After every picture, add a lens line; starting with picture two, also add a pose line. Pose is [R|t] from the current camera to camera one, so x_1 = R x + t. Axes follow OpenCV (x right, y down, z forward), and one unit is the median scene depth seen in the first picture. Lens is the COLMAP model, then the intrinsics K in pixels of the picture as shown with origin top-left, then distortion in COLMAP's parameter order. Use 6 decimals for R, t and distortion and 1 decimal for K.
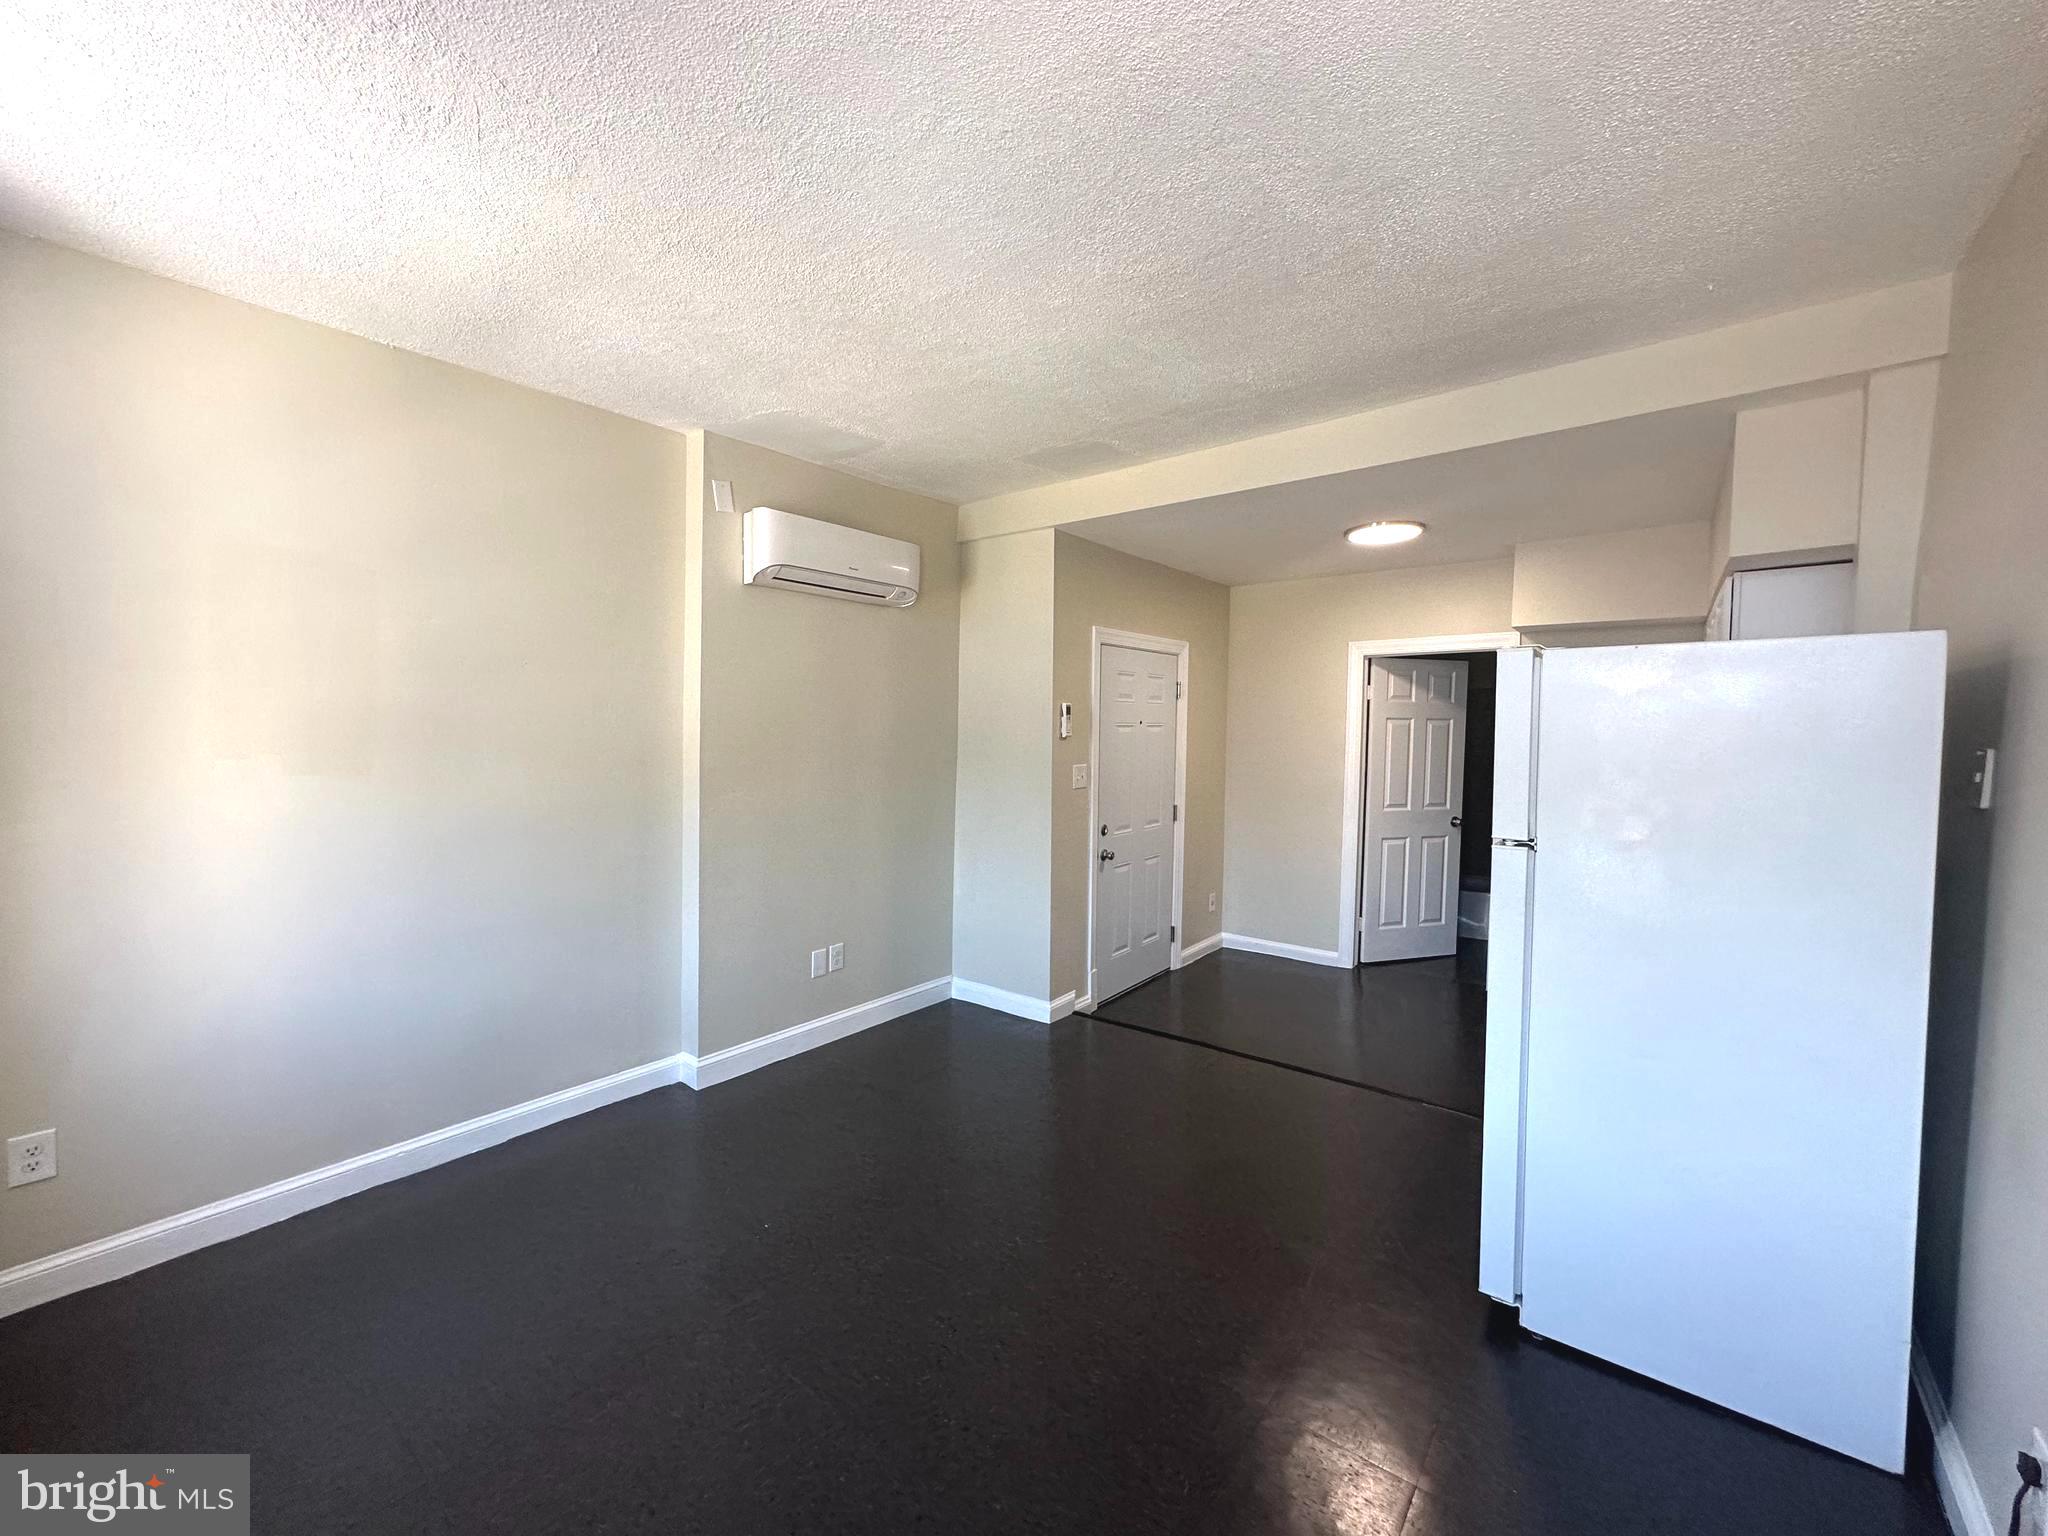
lens RADIAL K [[814.2, 0, 1019.8], [0, 814.2, 763.7], [0, 0, 1]] dist [0.000893, -0.000668]
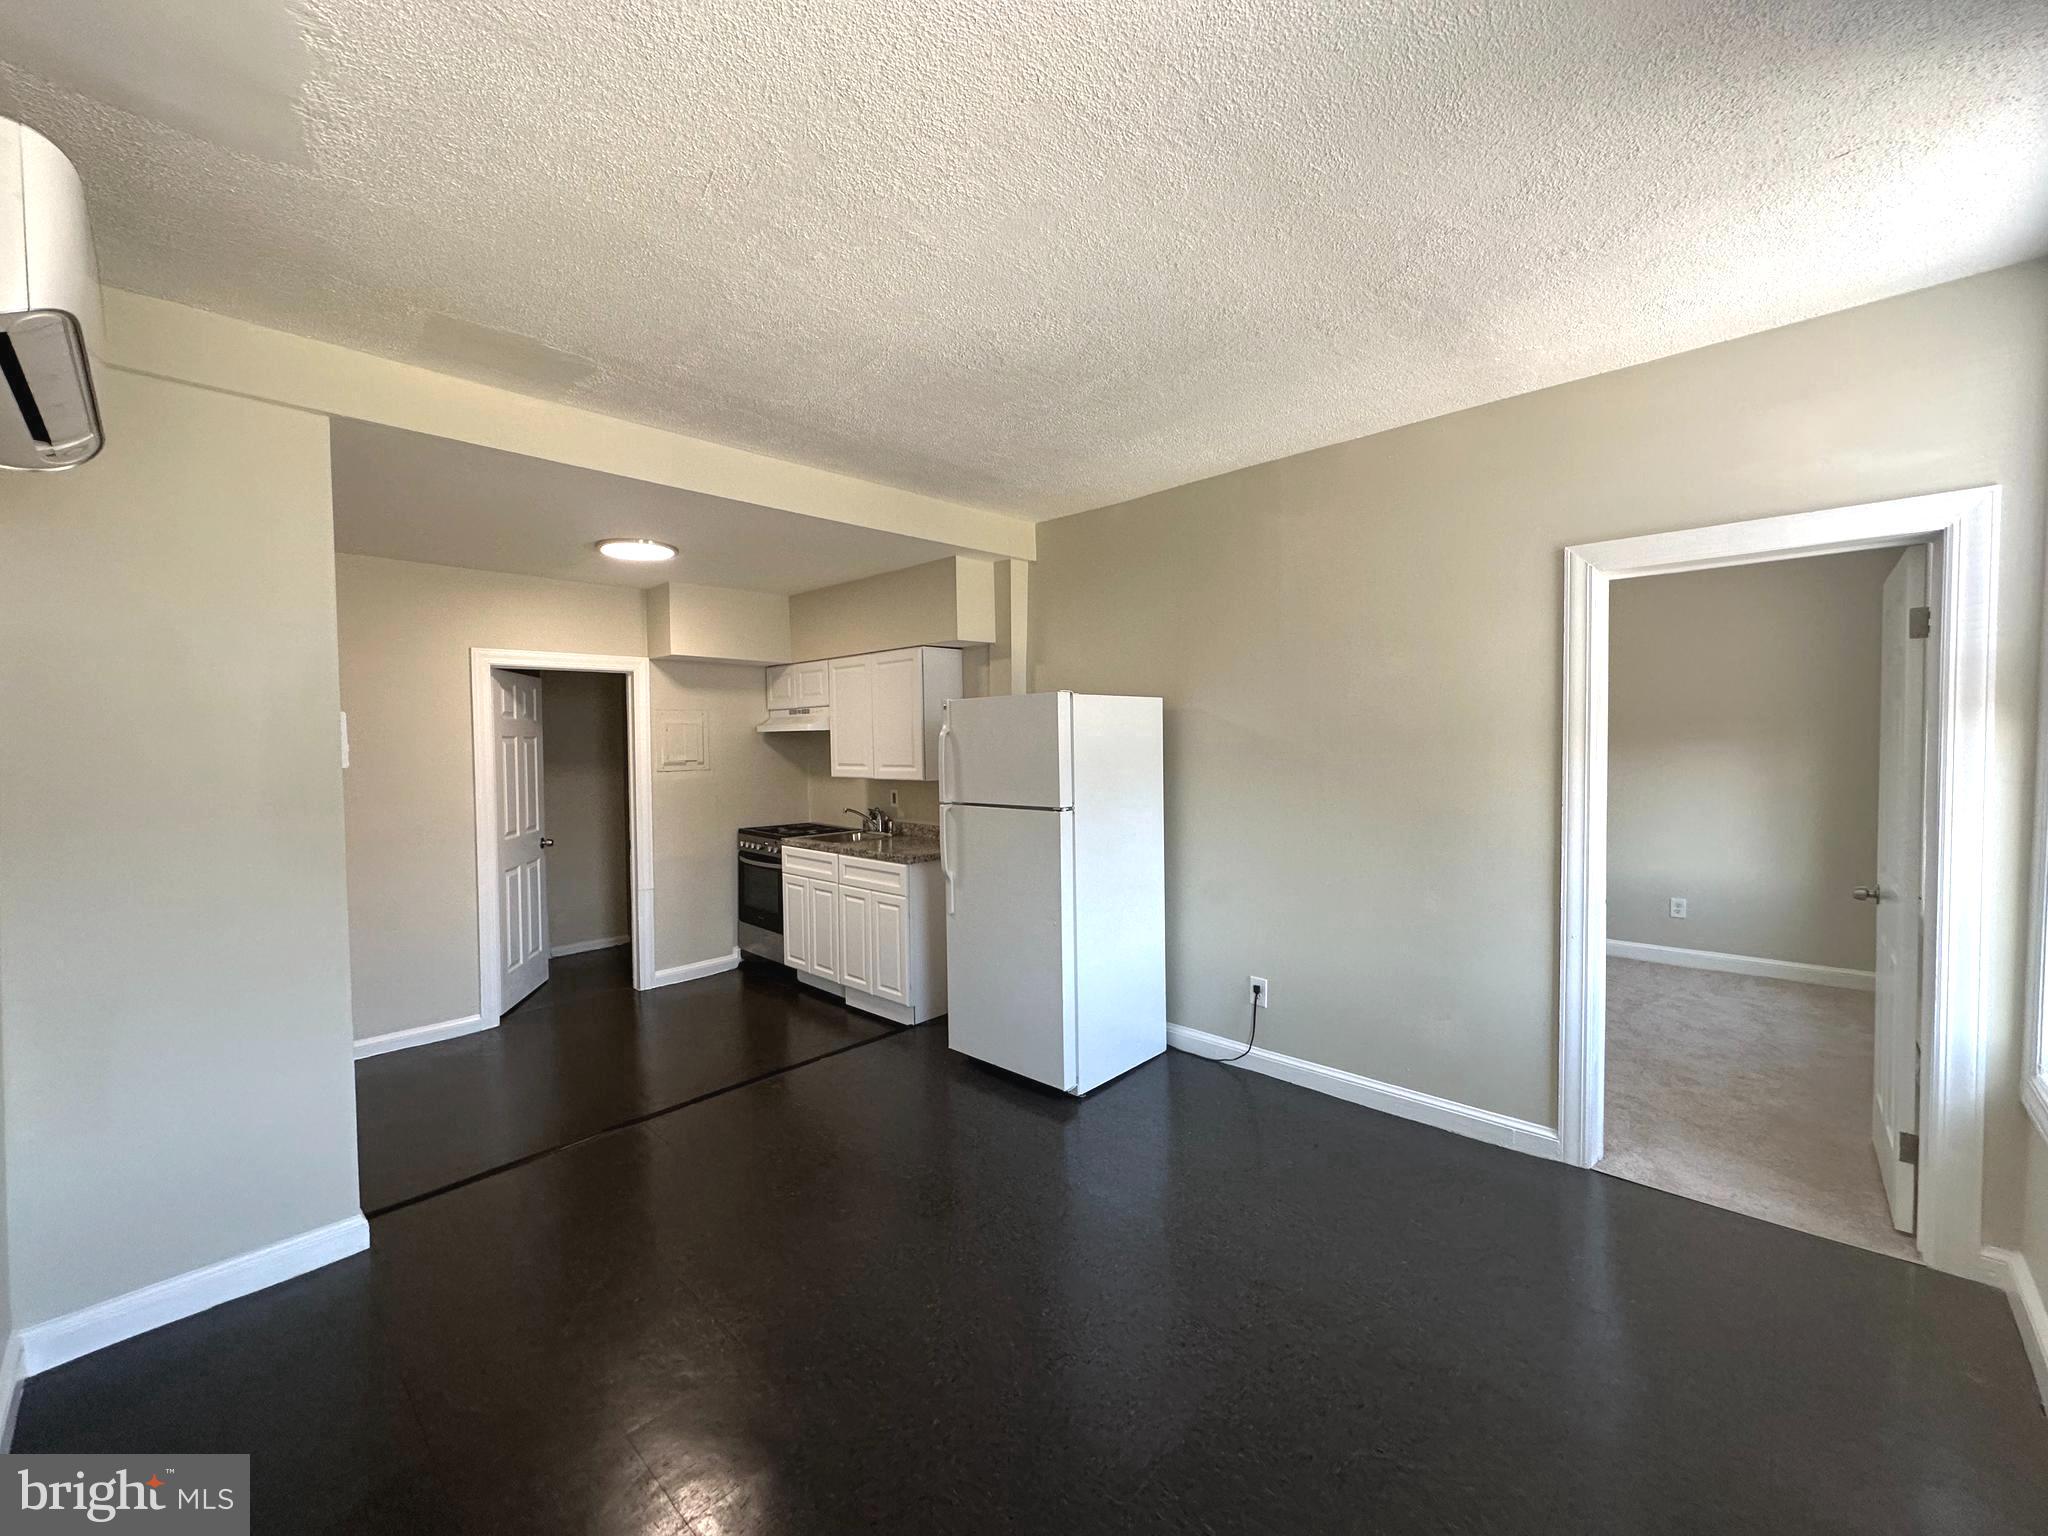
lens RADIAL K [[814.2, 0, 1025.0], [0, 814.2, 763.7], [0, 0, 1]] dist [0.000893, -0.000668]
pose [[0.081818, -0.037883, 0.995927, -0.494679], [0.061198, 0.997583, 0.032919, -0.025689], [-0.994767, 0.058255, 0.083938, 0.441452]]
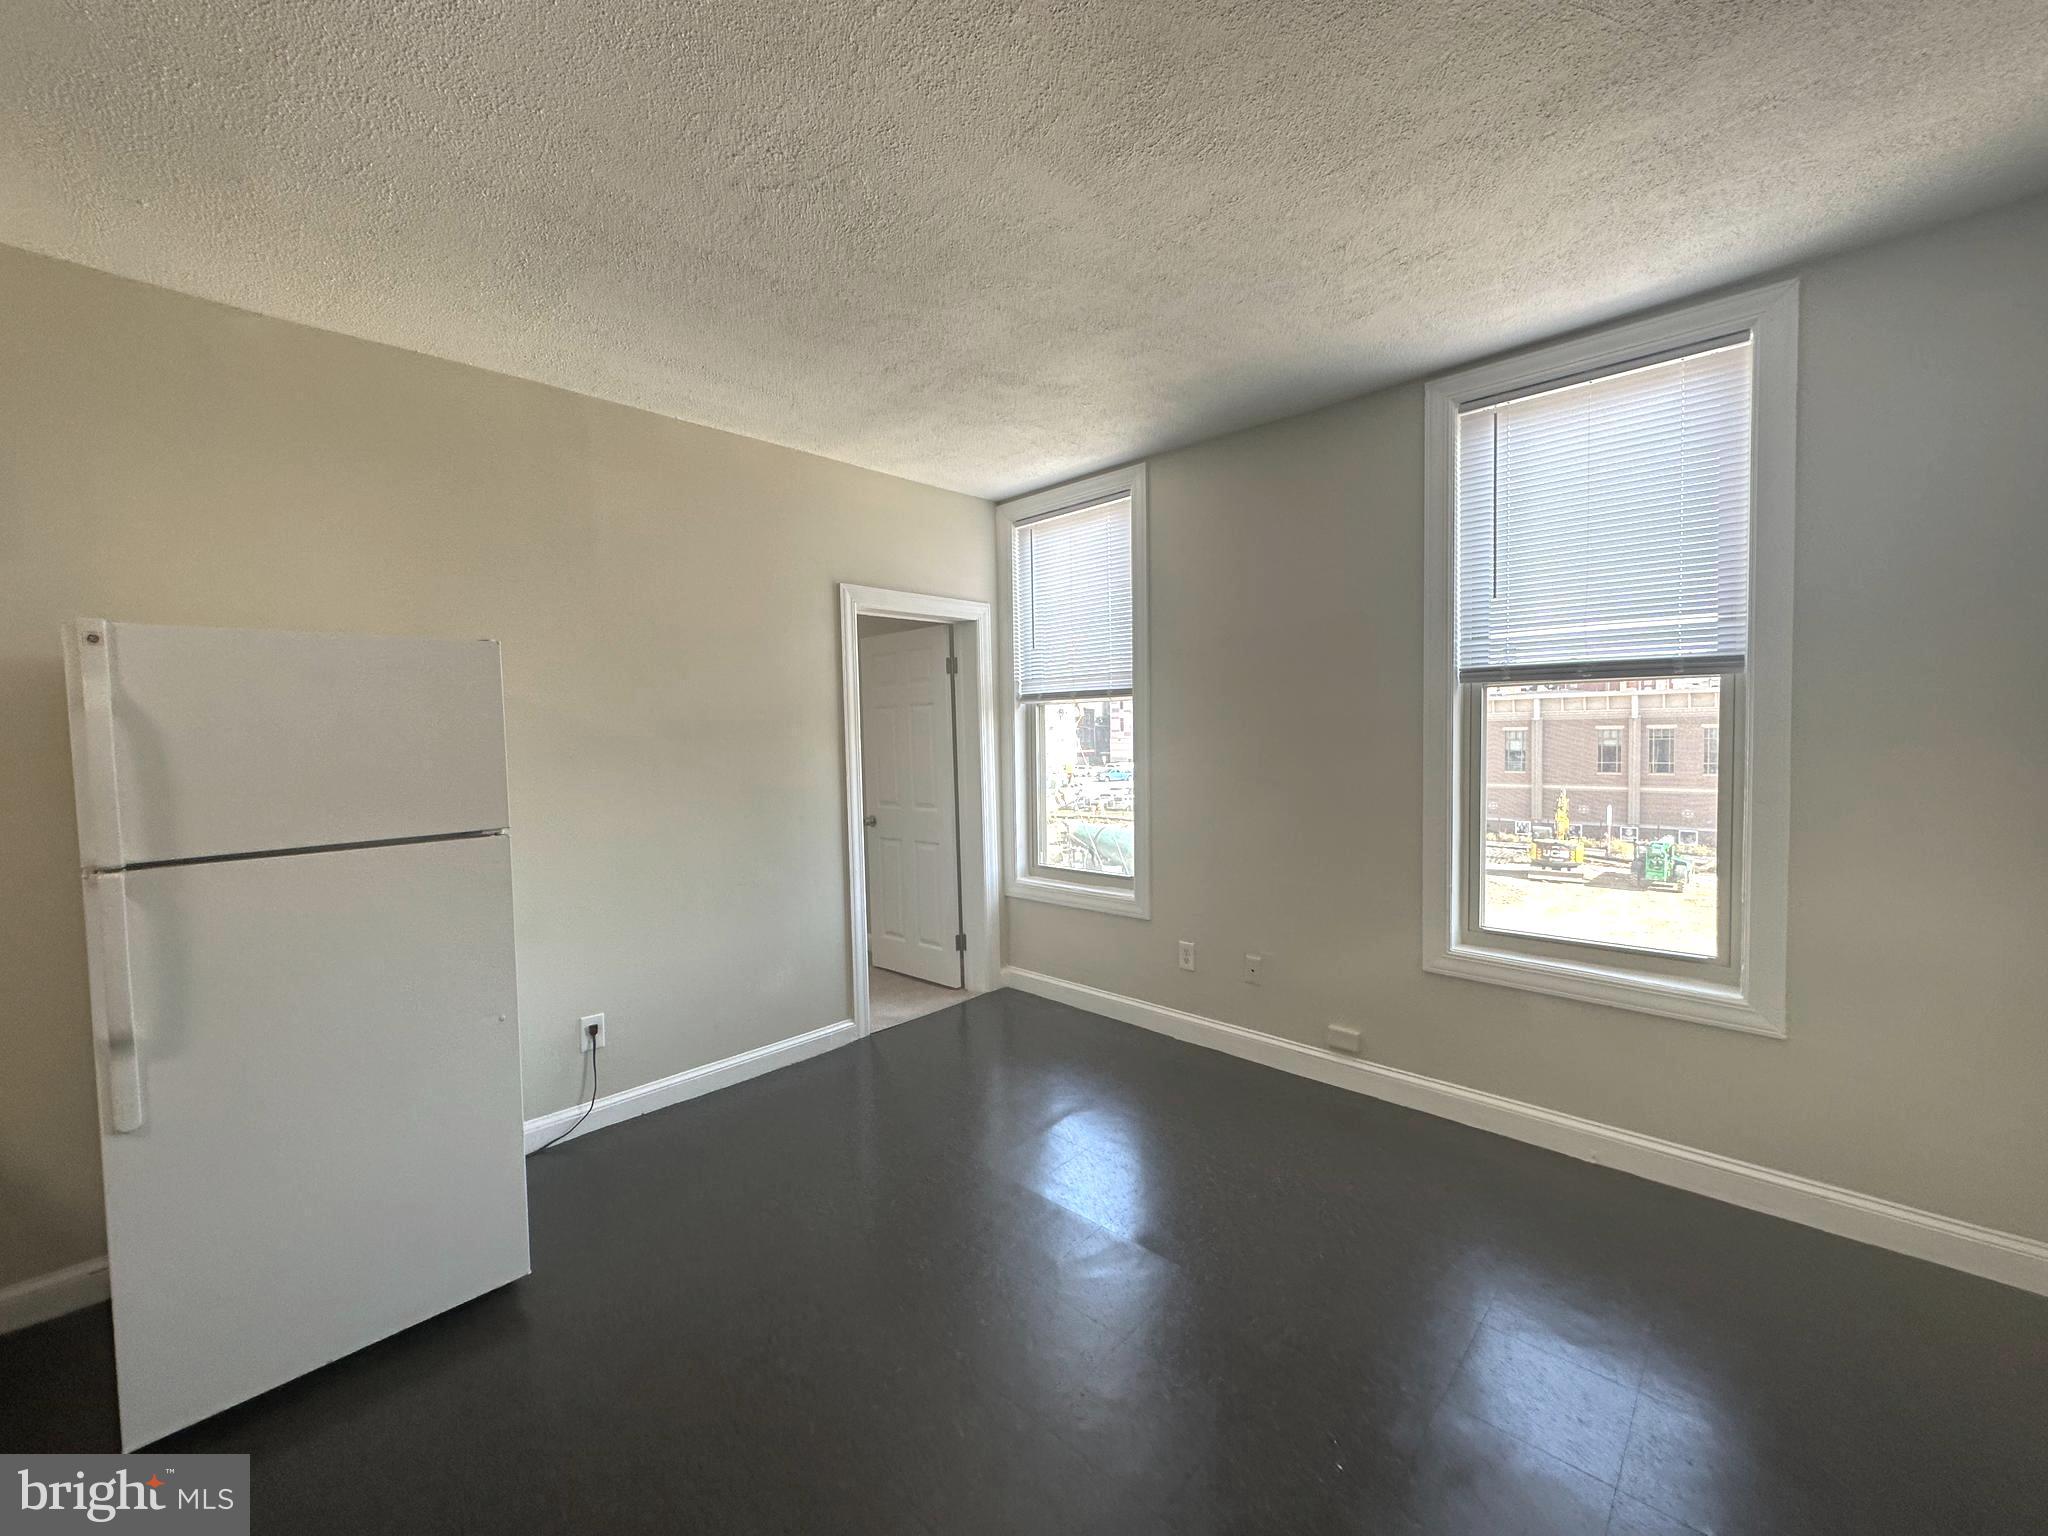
lens RADIAL K [[814.2, 0, 1023.7], [0, 814.2, 764.8], [0, 0, 1]] dist [0.000893, -0.000668]
pose [[-0.996692, 0.009949, 0.080656, -0.067153], [0.017338, 0.995660, 0.091434, -0.032712], [-0.079396, 0.092530, -0.992539, 0.929356]]
